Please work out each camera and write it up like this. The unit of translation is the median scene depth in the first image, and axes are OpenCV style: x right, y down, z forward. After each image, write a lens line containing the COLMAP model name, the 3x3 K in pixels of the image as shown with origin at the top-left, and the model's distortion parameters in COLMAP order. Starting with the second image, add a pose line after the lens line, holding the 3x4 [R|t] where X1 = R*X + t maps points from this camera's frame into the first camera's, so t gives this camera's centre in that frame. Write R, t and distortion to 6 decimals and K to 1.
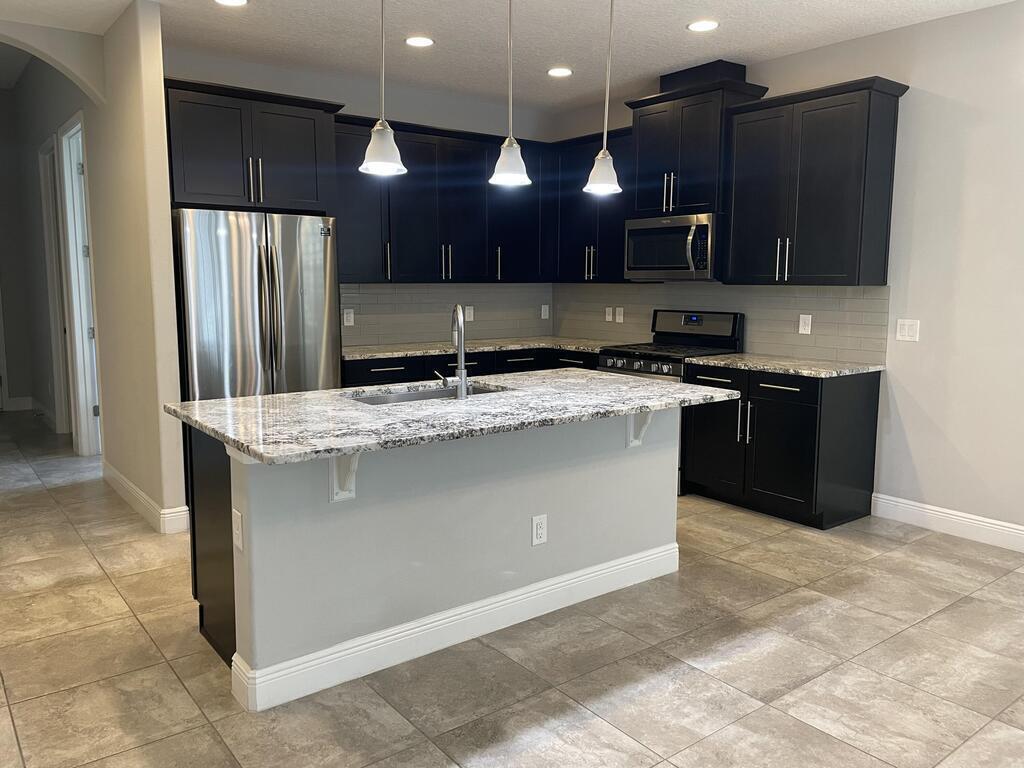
lens RADIAL K [[782.7, 0, 519.4], [0, 782.7, 376.1], [0, 0, 1]] dist [0.051855, -0.054033]
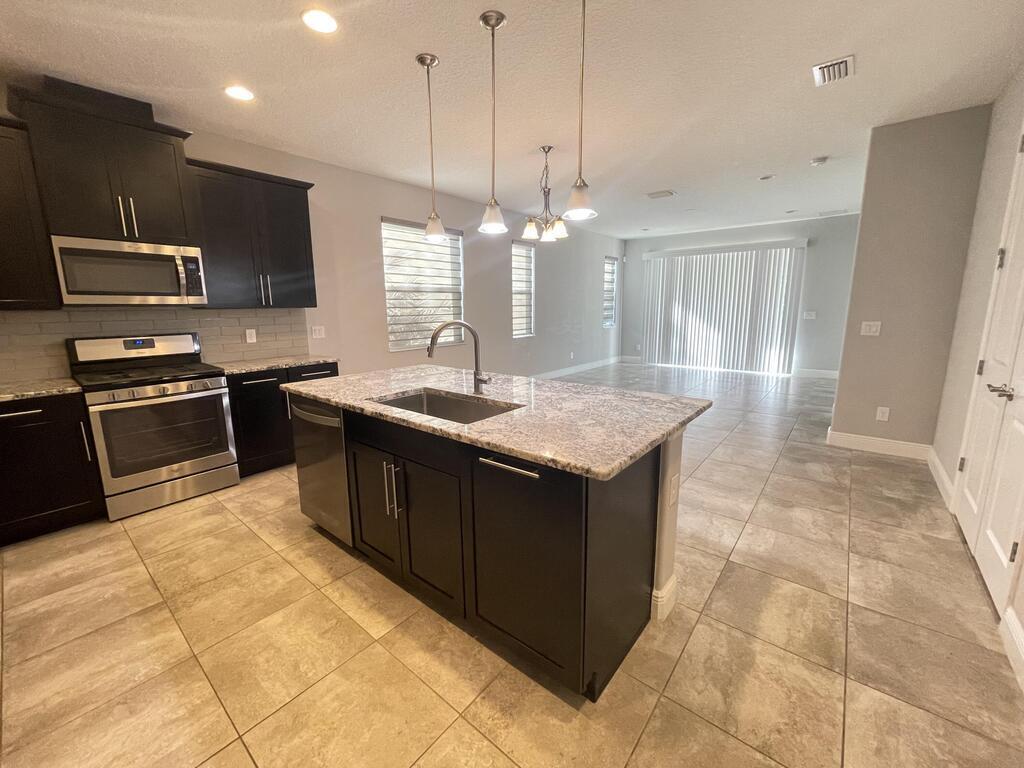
lens RADIAL K [[413.7, 0, 499.2], [0, 413.7, 383.3], [0, 0, 1]] dist [-0.003921, 0.001638]
pose [[-0.203862, -0.182637, 0.961813, -0.575411], [0.132838, 0.968198, 0.212005, -0.099090], [-0.969946, 0.170985, -0.173118, 0.852362]]
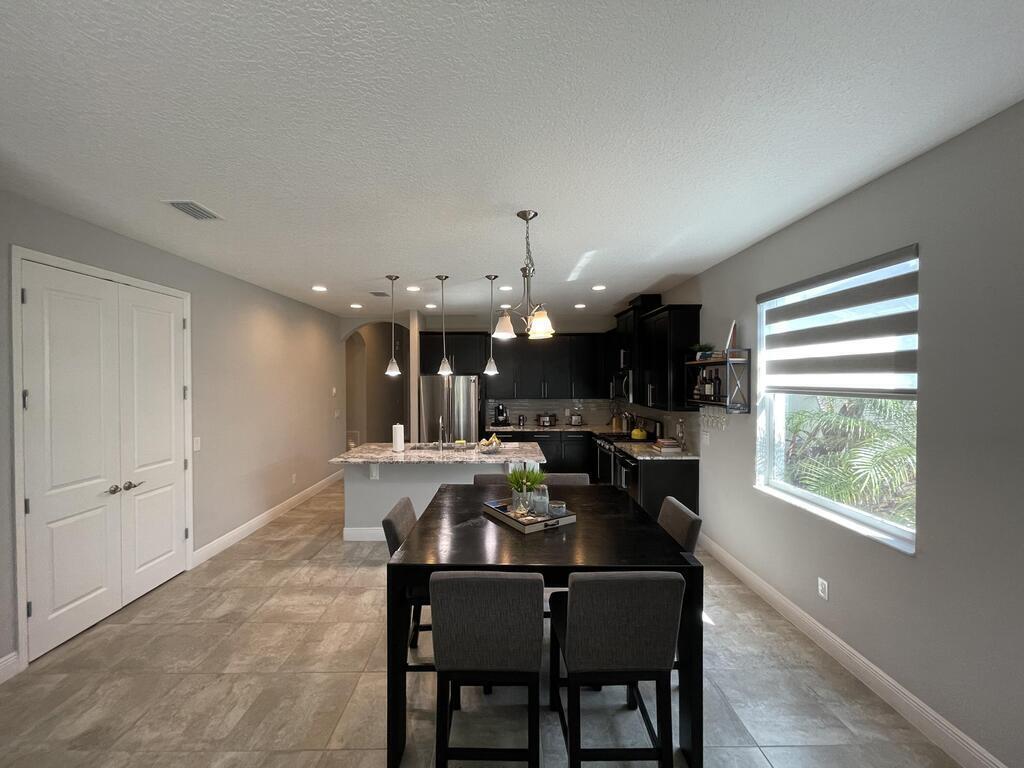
lens RADIAL K [[418.8, 0, 505.1], [0, 418.8, 382.3], [0, 0, 1]] dist [-0.002469, 0.000196]
pose [[0.791587, -0.000987, -0.611056, 0.772107], [-0.071516, 0.992977, -0.094249, -0.066599], [0.606857, 0.118307, 0.785957, -0.017834]]
